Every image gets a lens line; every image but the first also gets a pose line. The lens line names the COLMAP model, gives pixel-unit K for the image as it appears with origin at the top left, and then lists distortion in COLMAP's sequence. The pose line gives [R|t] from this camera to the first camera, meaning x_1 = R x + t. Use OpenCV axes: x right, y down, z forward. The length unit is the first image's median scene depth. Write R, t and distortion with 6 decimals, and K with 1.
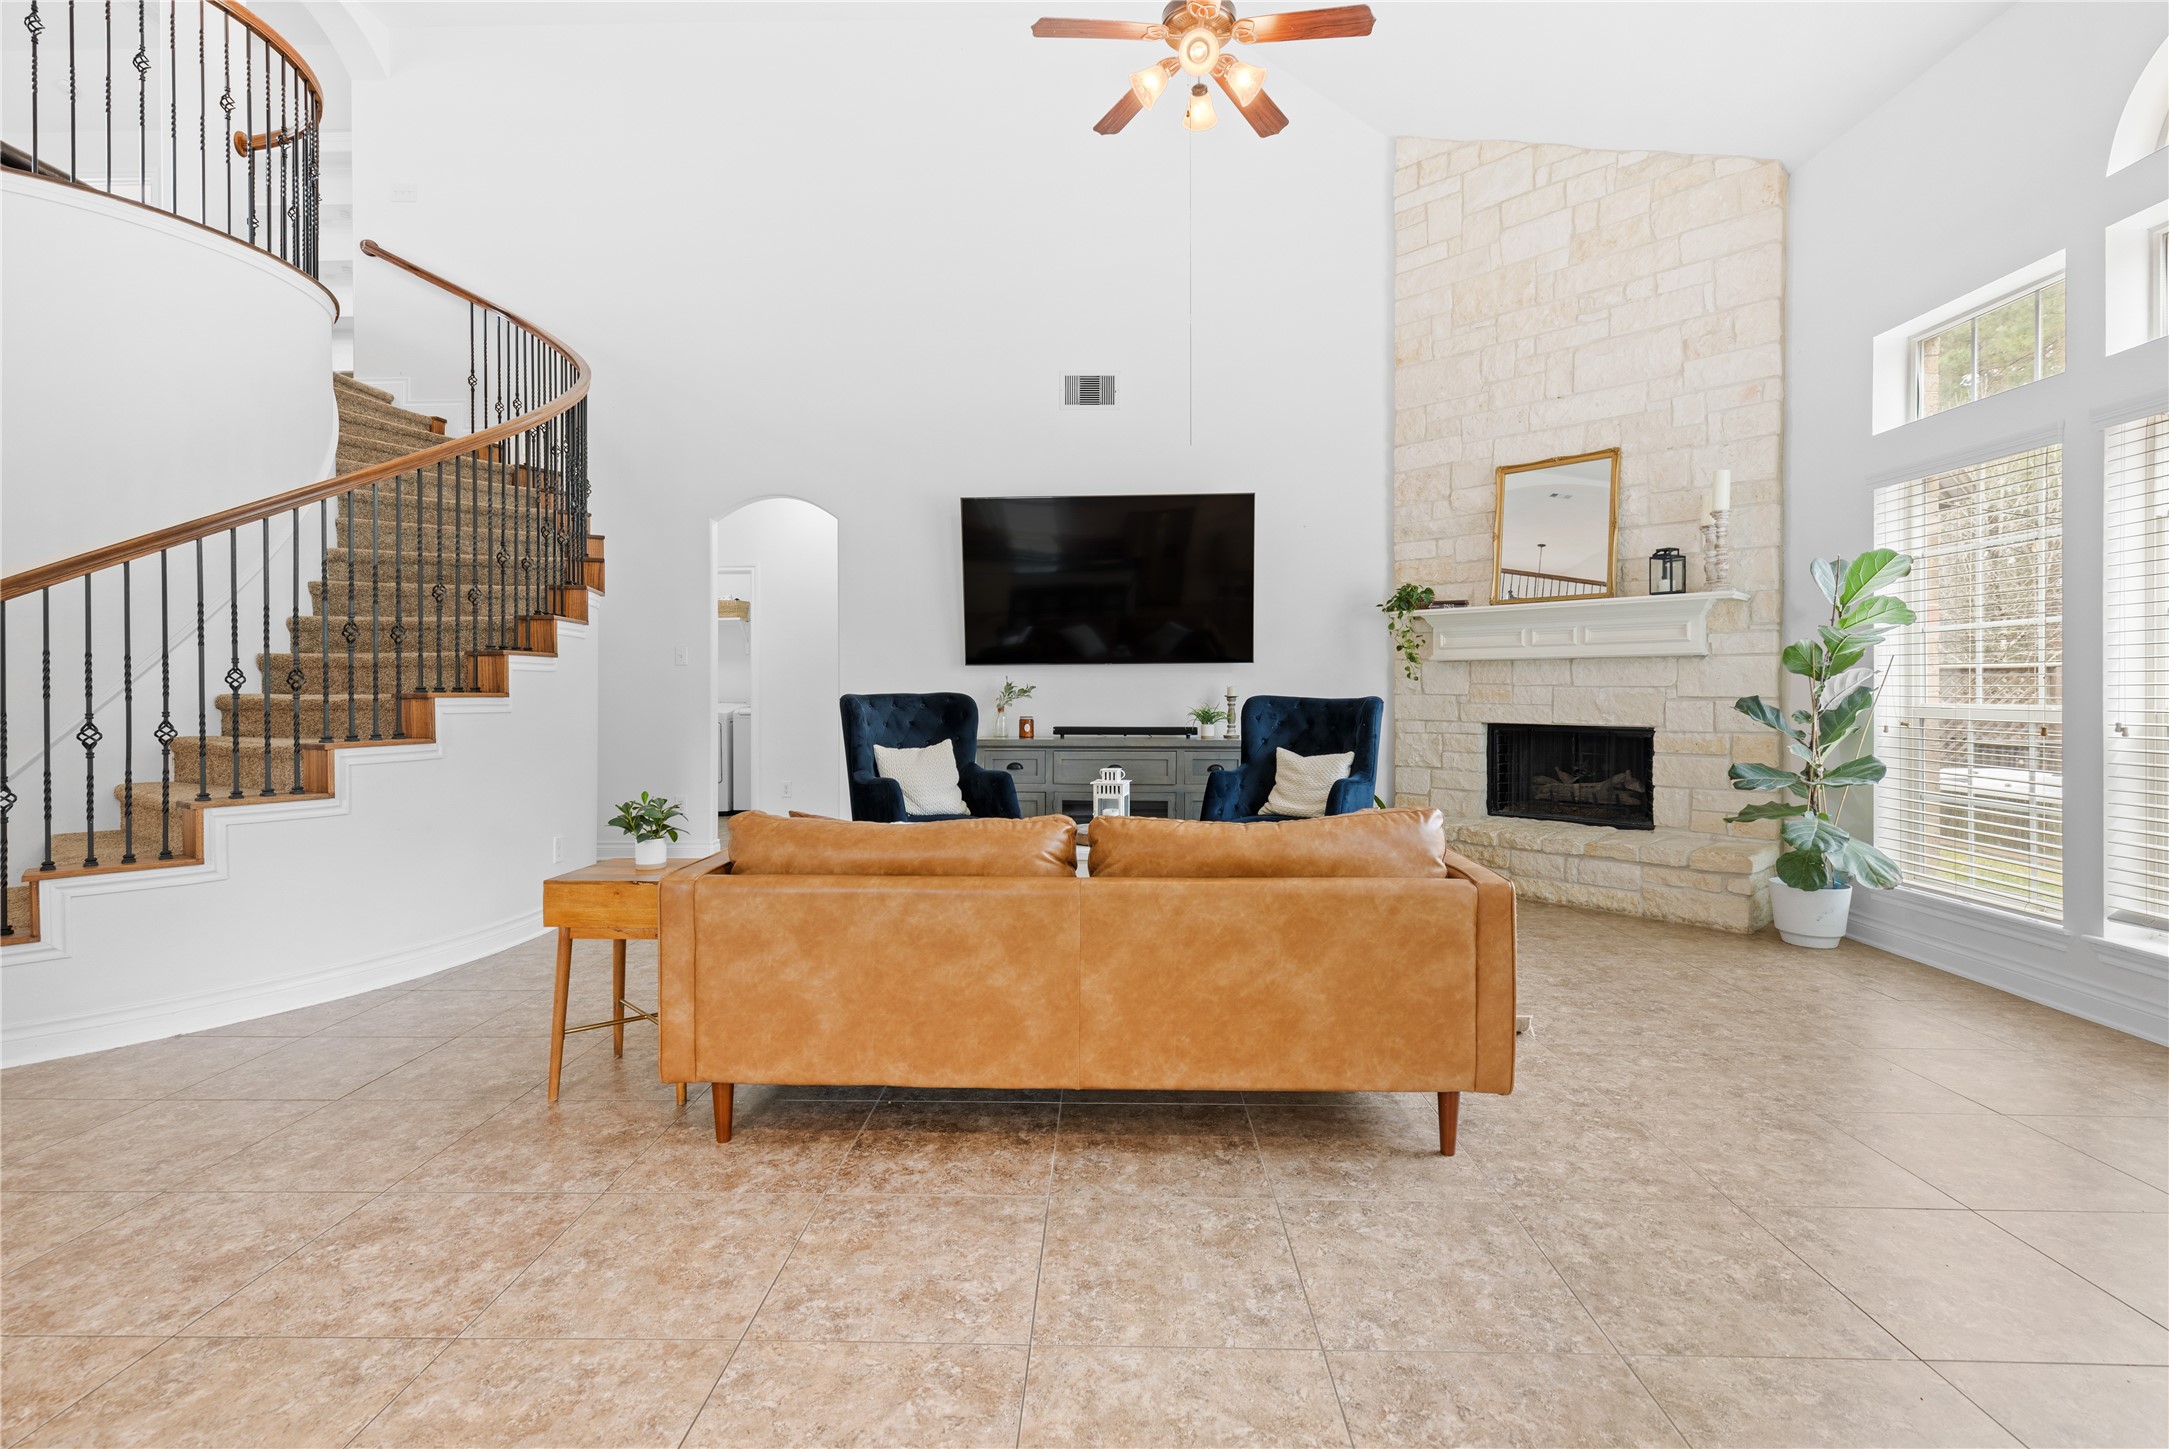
lens RADIAL K [[986.7, 0, 1069.3], [0, 986.7, 689.0], [0, 0, 1]] dist [0.009574, -0.001748]
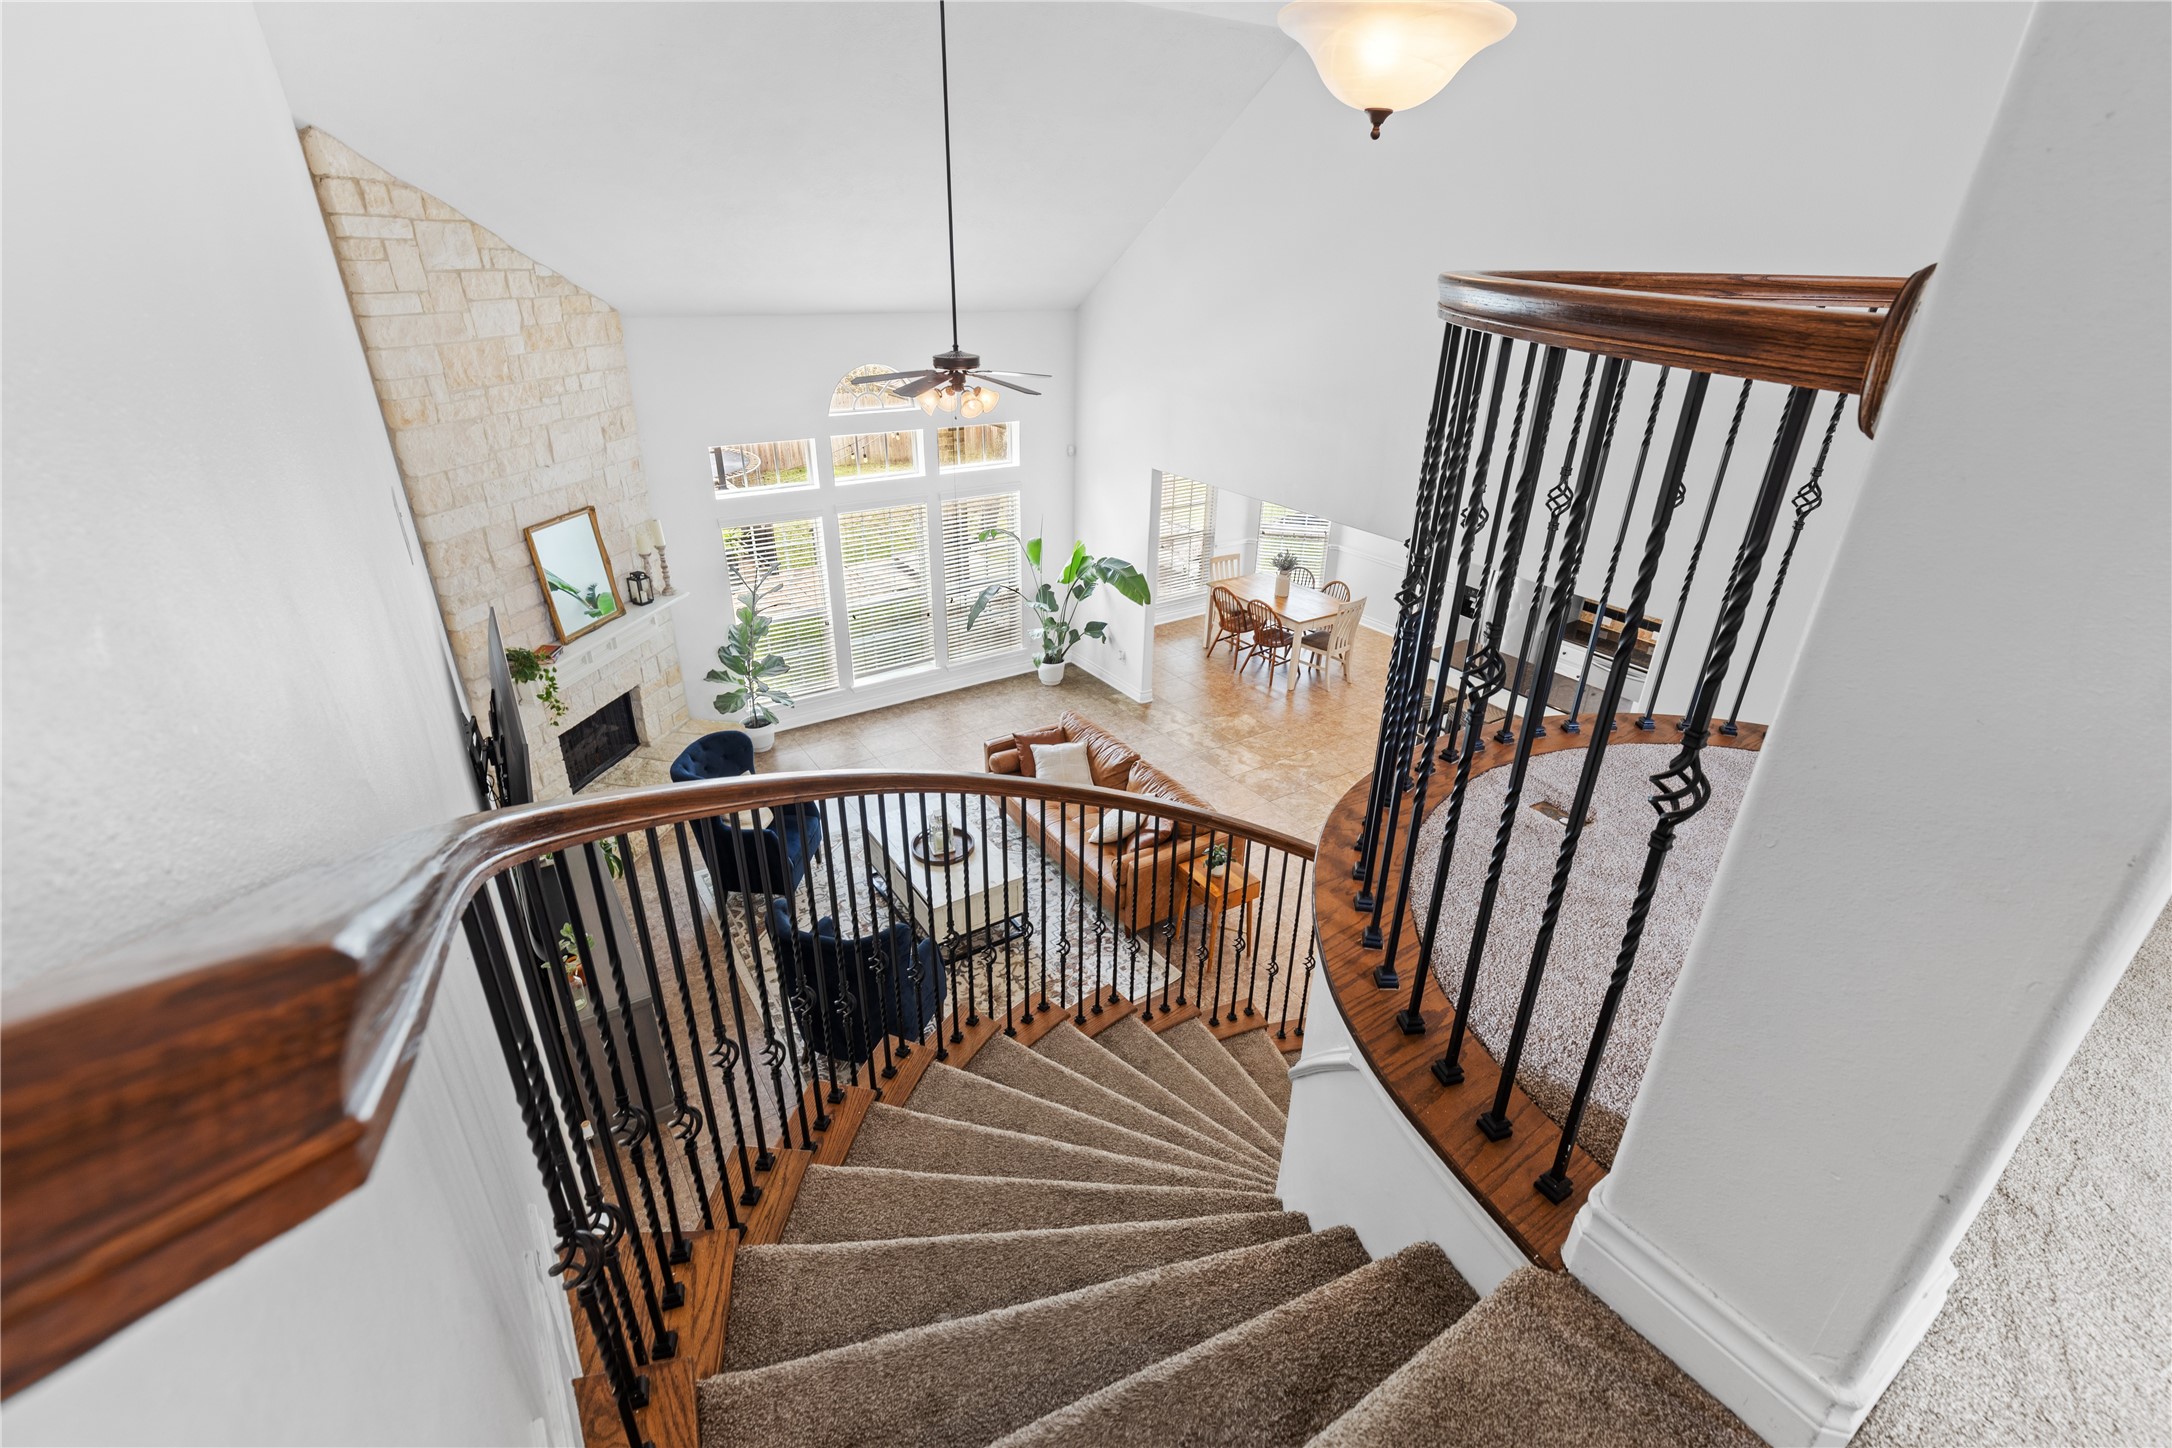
lens RADIAL K [[1015.5, 0, 1085.1], [0, 1015.5, 732.4], [0, 0, 1]] dist [0.004016, 0.000442]
pose [[-0.583650, -0.372357, 0.721597, -0.915677], [-0.011368, 0.892321, 0.451259, -0.578554], [-0.811925, 0.255174, -0.525036, 1.213607]]
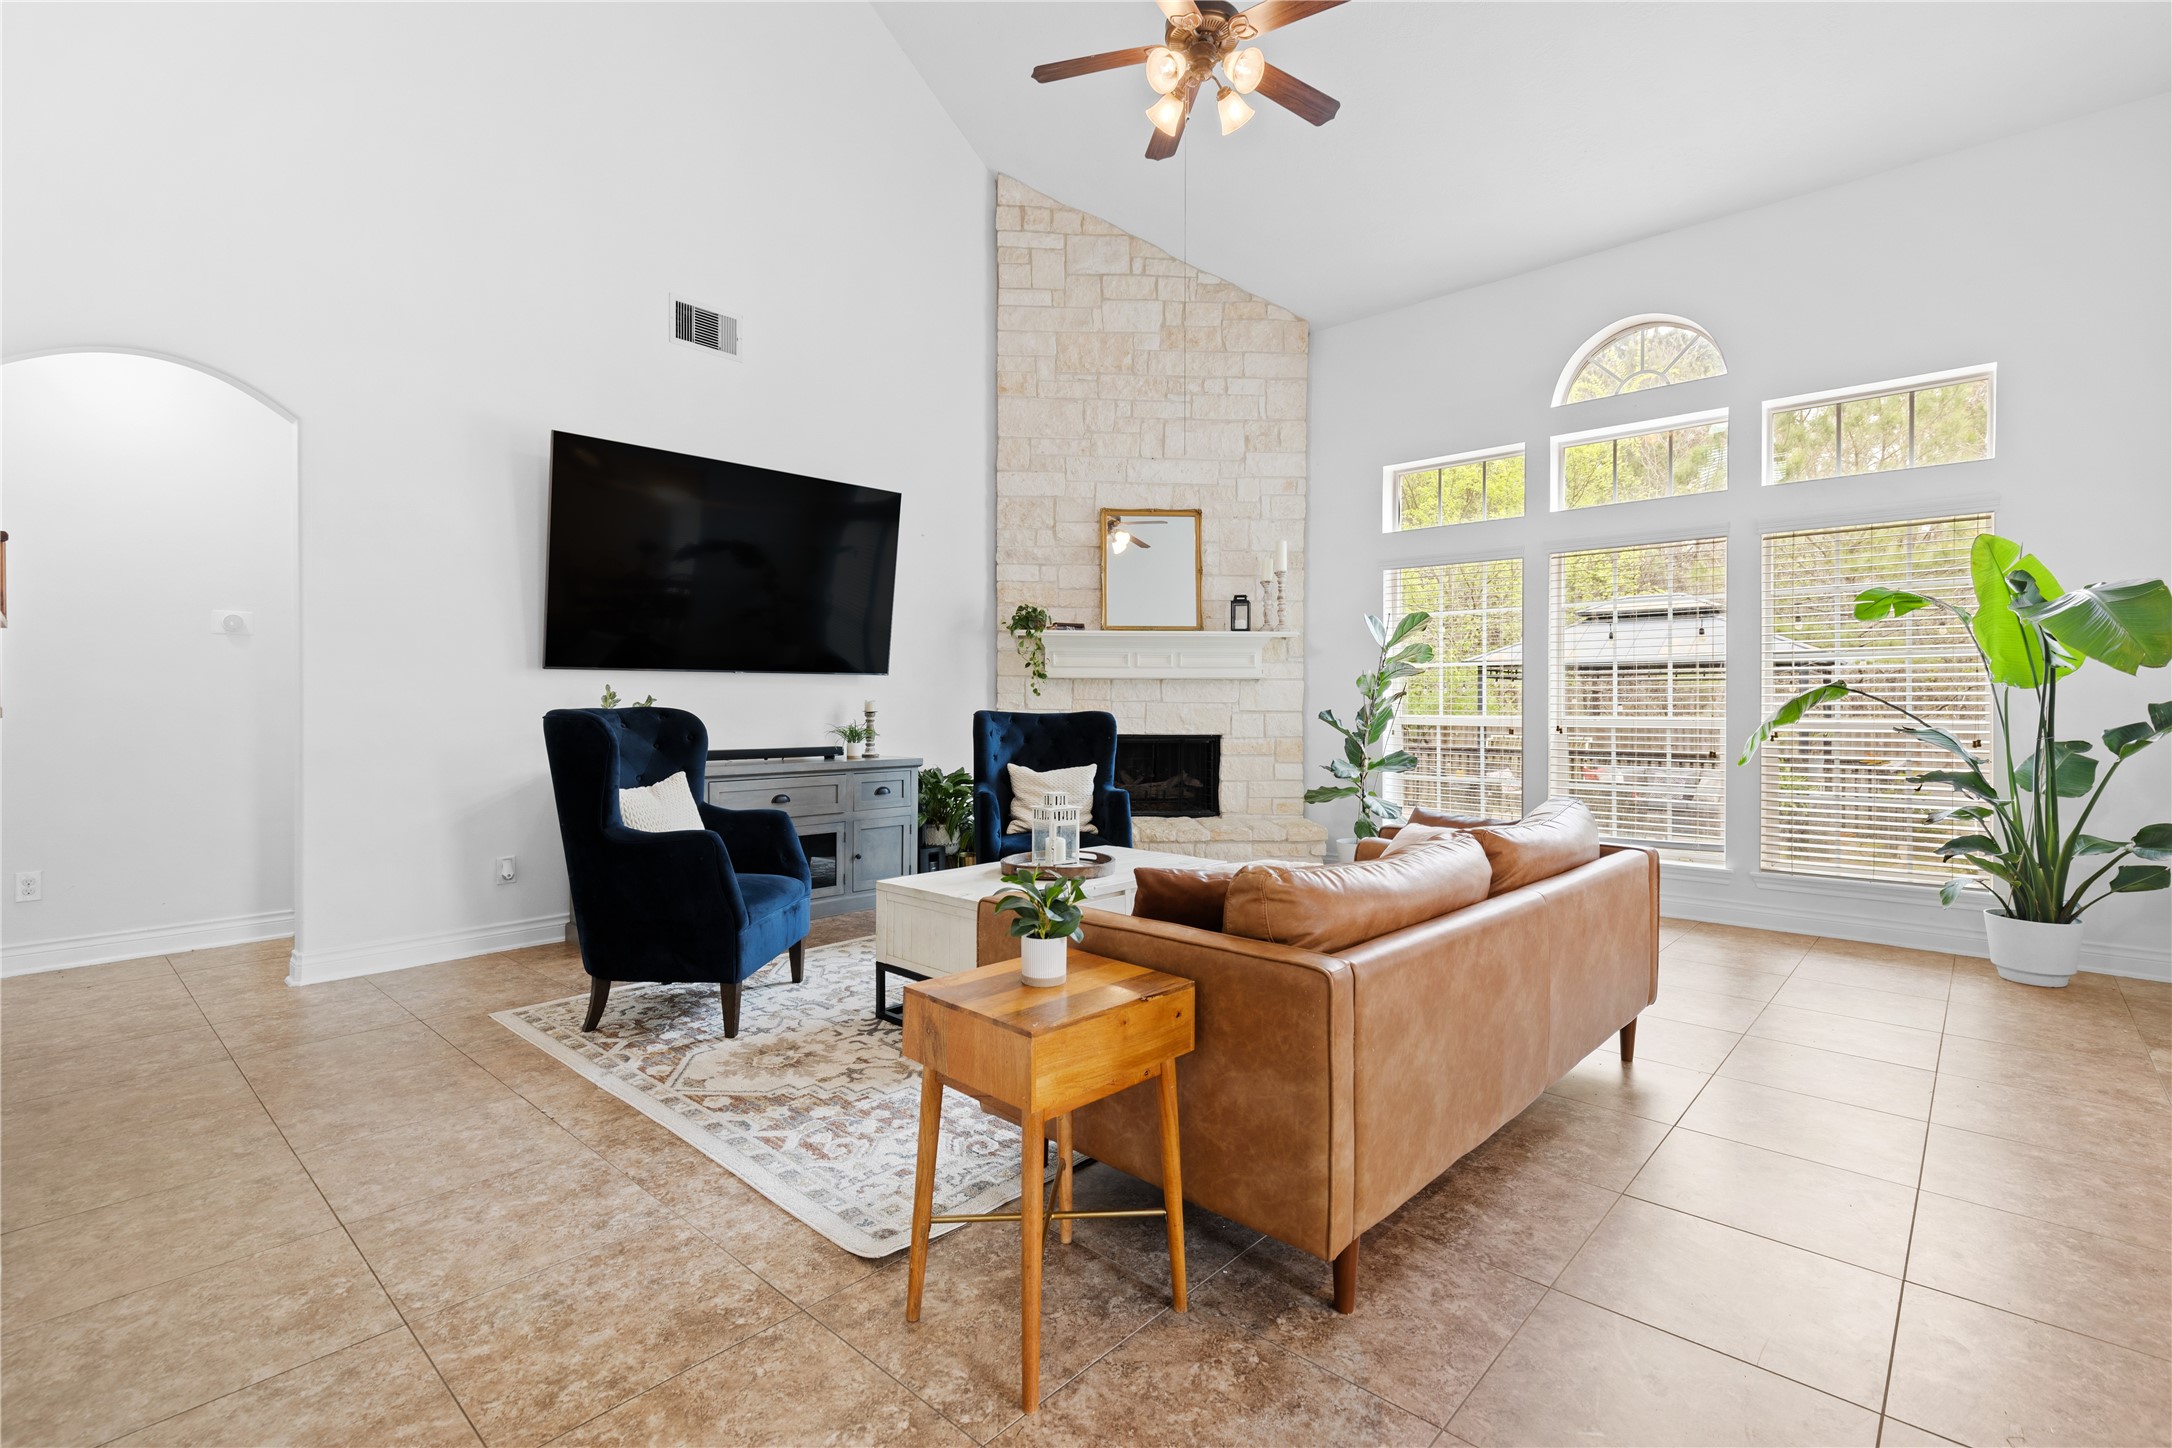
lens RADIAL K [[988.1, 0, 1082.6], [0, 988.1, 706.4], [0, 0, 1]] dist [0.009574, -0.001748]
pose [[0.653428, 0.001693, 0.756987, -0.458956], [-0.003263, 0.999995, 0.000580, 0.001748], [-0.756982, -0.002849, 0.653430, 0.292206]]
